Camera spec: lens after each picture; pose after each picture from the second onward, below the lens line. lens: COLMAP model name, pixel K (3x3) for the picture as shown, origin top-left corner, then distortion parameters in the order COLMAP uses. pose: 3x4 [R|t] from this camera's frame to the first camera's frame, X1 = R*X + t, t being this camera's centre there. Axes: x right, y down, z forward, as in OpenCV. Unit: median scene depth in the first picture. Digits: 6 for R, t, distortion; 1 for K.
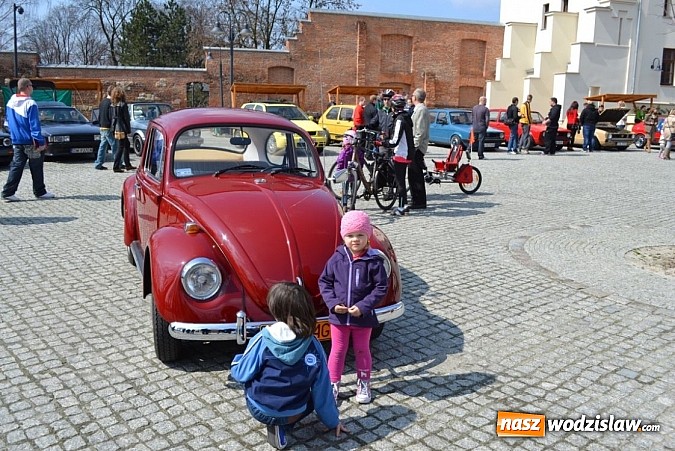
lens RADIAL K [[627.0, 0, 338.8], [0, 627.0, 227.3], [0, 0, 1]] dist [-0.064212, 0.000000]
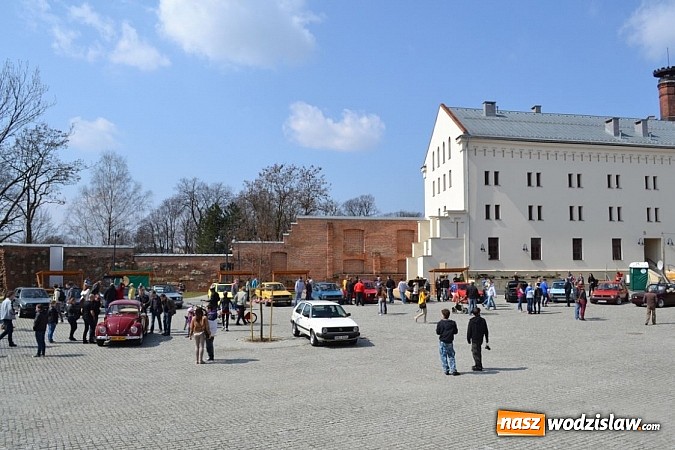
lens RADIAL K [[548.8, 0, 338.3], [0, 548.8, 222.8], [0, 0, 1]] dist [-0.065702, -0.000726]
pose [[0.991225, -0.033845, -0.127778, 0.247199], [-0.000676, 0.965355, -0.260941, 0.039486], [0.132183, 0.258738, 0.956861, -0.359028]]
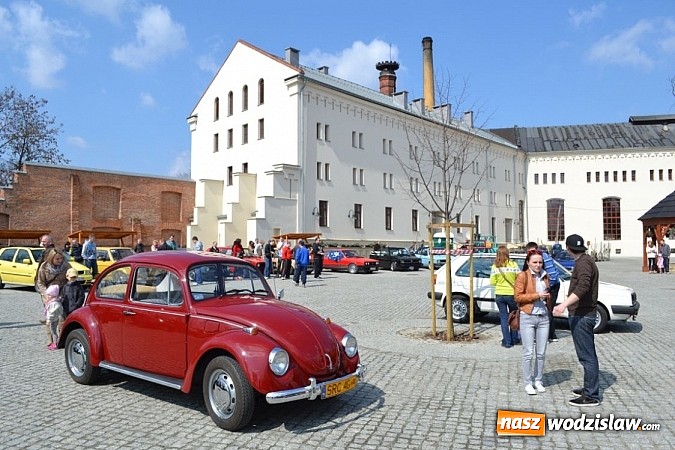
lens RADIAL K [[536.3, 0, 334.1], [0, 536.3, 227.9], [0, 0, 1]] dist [-0.088345, 0.013729]
pose [[0.849886, -0.005992, 0.526932, -0.068742], [0.122764, 0.974674, -0.186922, 0.002243], [-0.512467, 0.223551, 0.829097, -0.017877]]
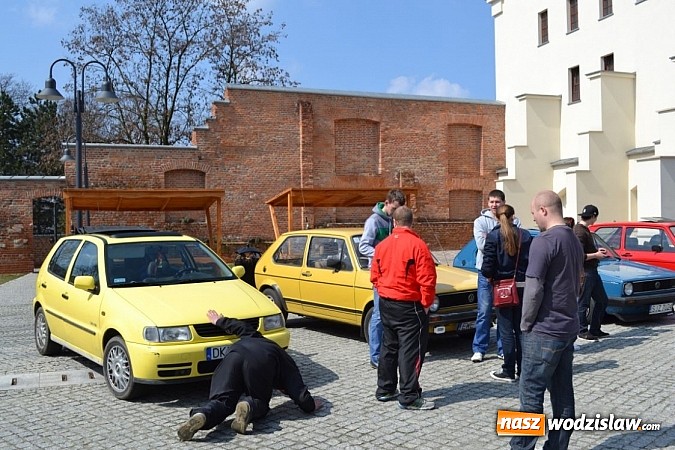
lens RADIAL K [[704.6, 0, 336.4], [0, 704.6, 227.8], [0, 0, 1]] dist [-0.063759, 0.000000]
pose [[0.993800, -0.038842, 0.104174, -0.014269], [0.057139, 0.982211, -0.178875, -0.059345], [-0.095373, 0.183718, 0.978341, 0.285612]]
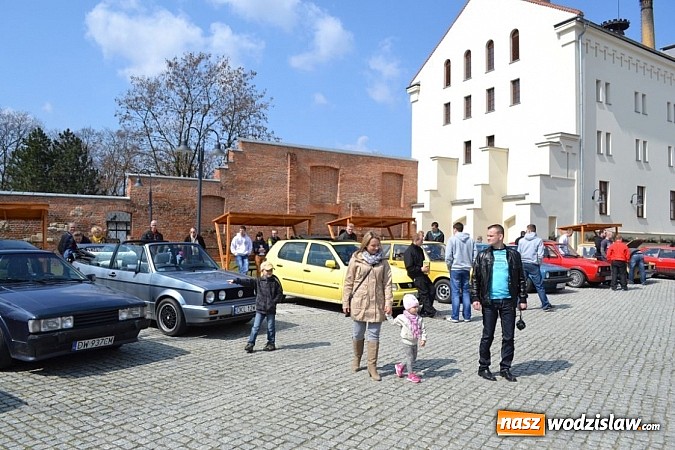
lens RADIAL K [[536.3, 0, 337.7], [0, 536.3, 229.7], [0, 0, 1]] dist [-0.088345, 0.013729]
pose [[0.962987, -0.003954, 0.269519, -0.127808], [0.056658, 0.980523, -0.188056, -0.046133], [-0.263526, 0.196366, 0.944455, 0.203530]]
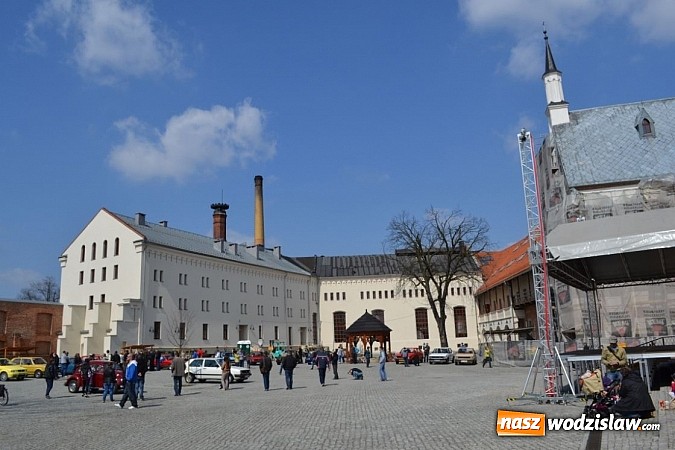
lens RADIAL K [[536.3, 0, 333.6], [0, 536.3, 228.3], [0, 0, 1]] dist [-0.088345, 0.013729]
pose [[0.683143, 0.109810, 0.721981, -0.312030], [0.188329, 0.928701, -0.319449, 0.084012], [-0.705583, 0.354199, 0.613755, -0.521662]]
